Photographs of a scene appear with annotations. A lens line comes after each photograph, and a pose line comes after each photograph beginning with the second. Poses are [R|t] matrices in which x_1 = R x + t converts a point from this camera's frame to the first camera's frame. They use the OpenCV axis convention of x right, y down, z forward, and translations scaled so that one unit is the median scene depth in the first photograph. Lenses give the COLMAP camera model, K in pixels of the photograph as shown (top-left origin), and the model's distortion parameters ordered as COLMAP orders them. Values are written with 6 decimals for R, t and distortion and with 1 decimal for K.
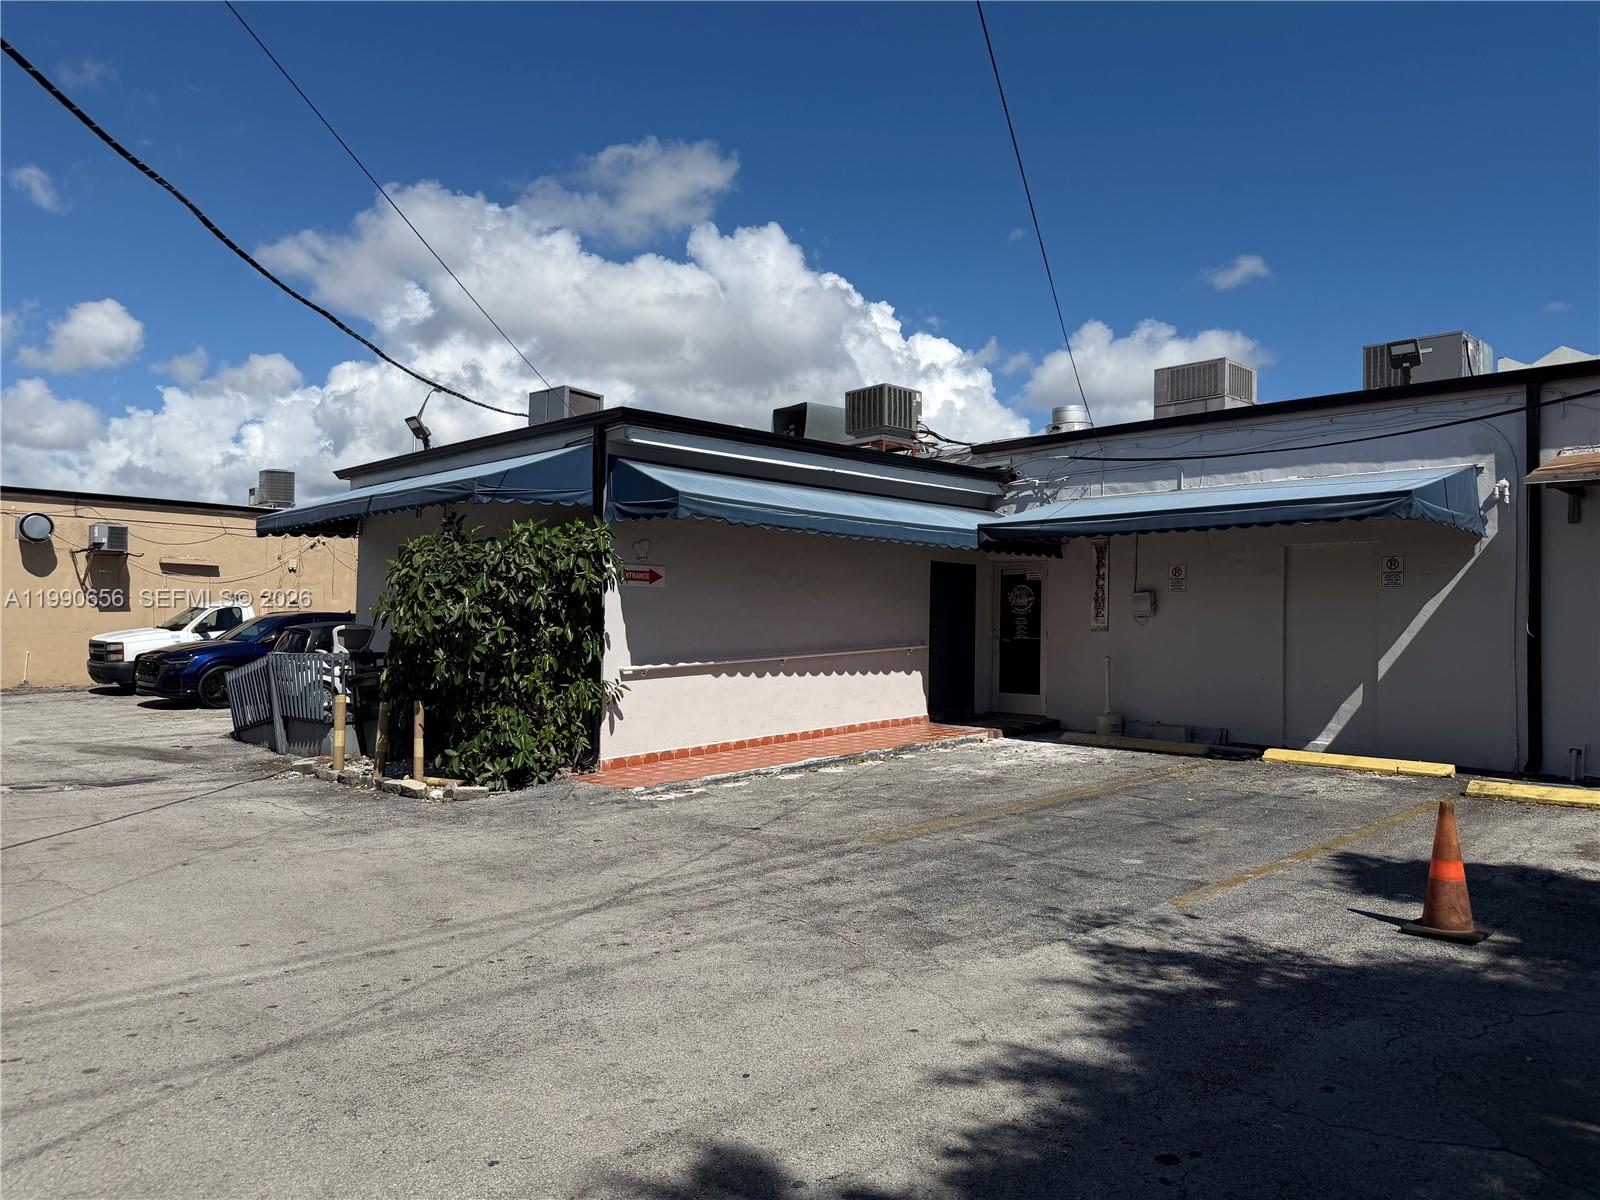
lens RADIAL K [[1138.3, 0, 803.7], [0, 1138.3, 583.4], [0, 0, 1]] dist [0.081801, -0.114100]
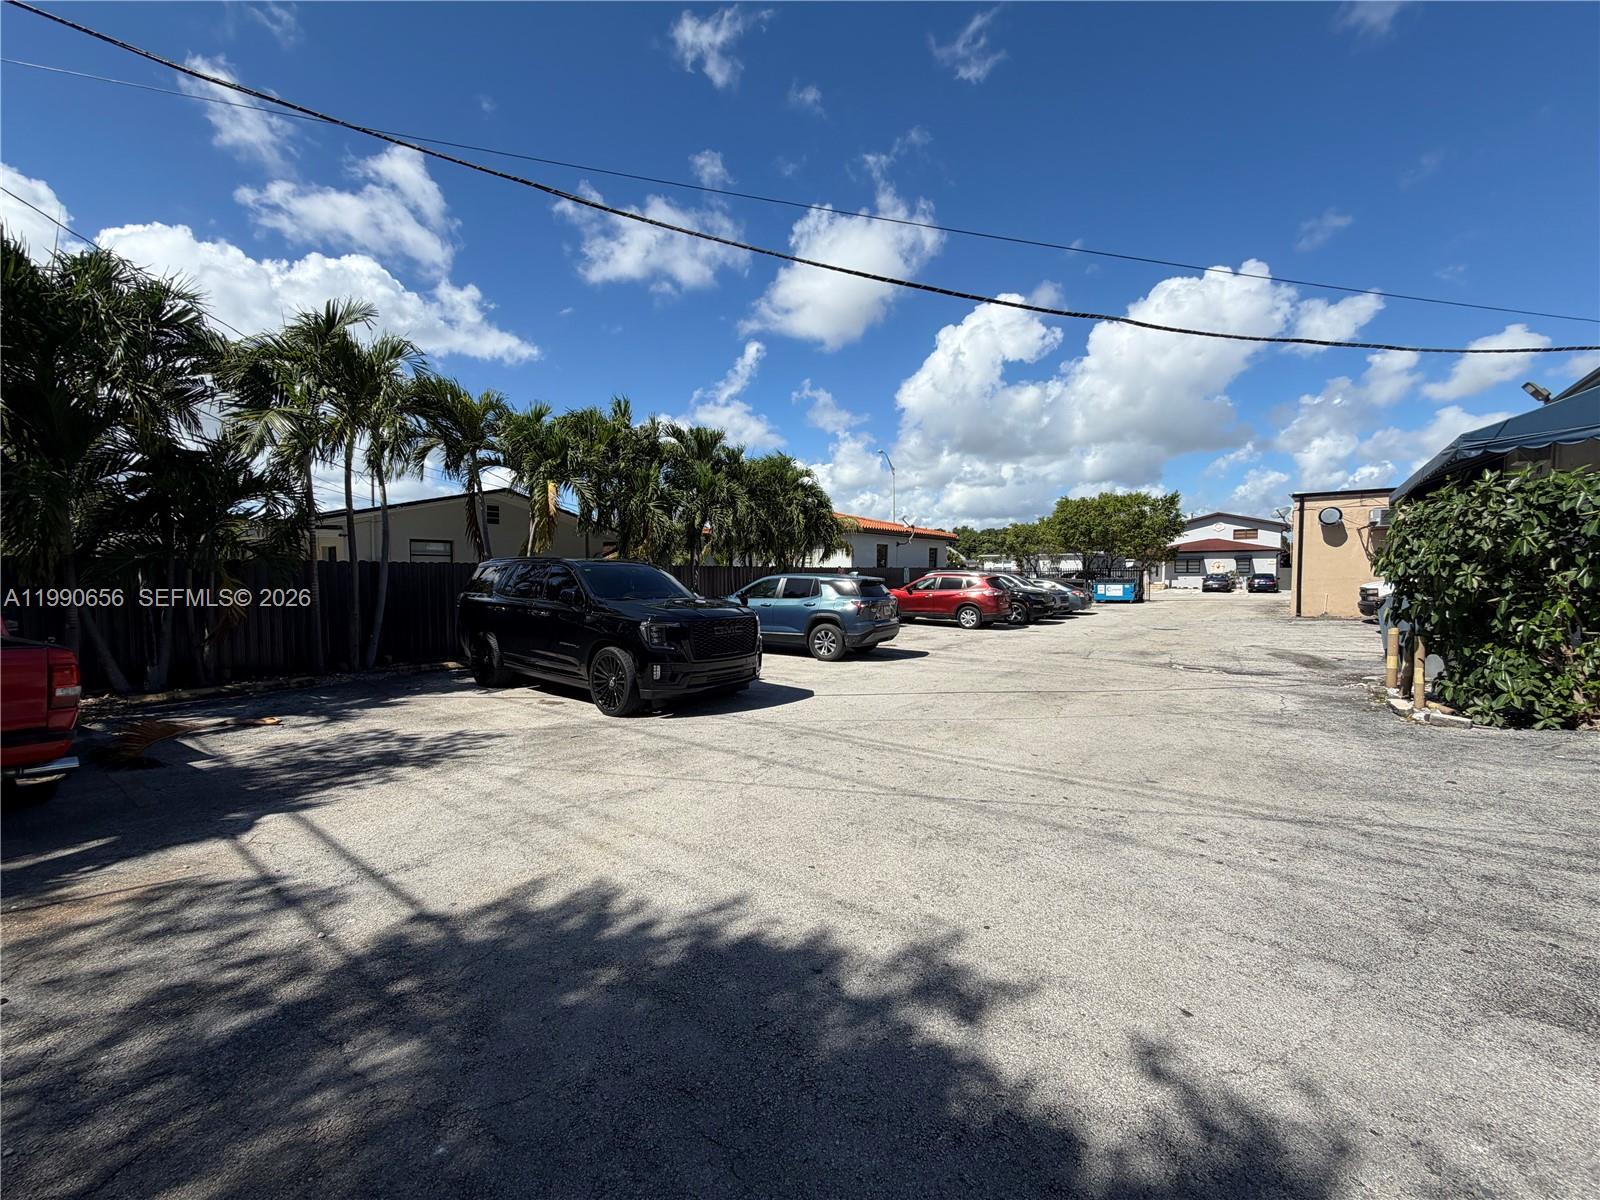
lens RADIAL K [[643.8, 0, 800.0], [0, 643.8, 600.0], [0, 0, 1]] dist [0.011449, 0.000041]
pose [[0.144086, 0.022563, -0.989308, 0.407287], [0.043952, 0.998608, 0.029177, 0.030359], [0.988589, -0.047686, 0.142893, 0.484025]]
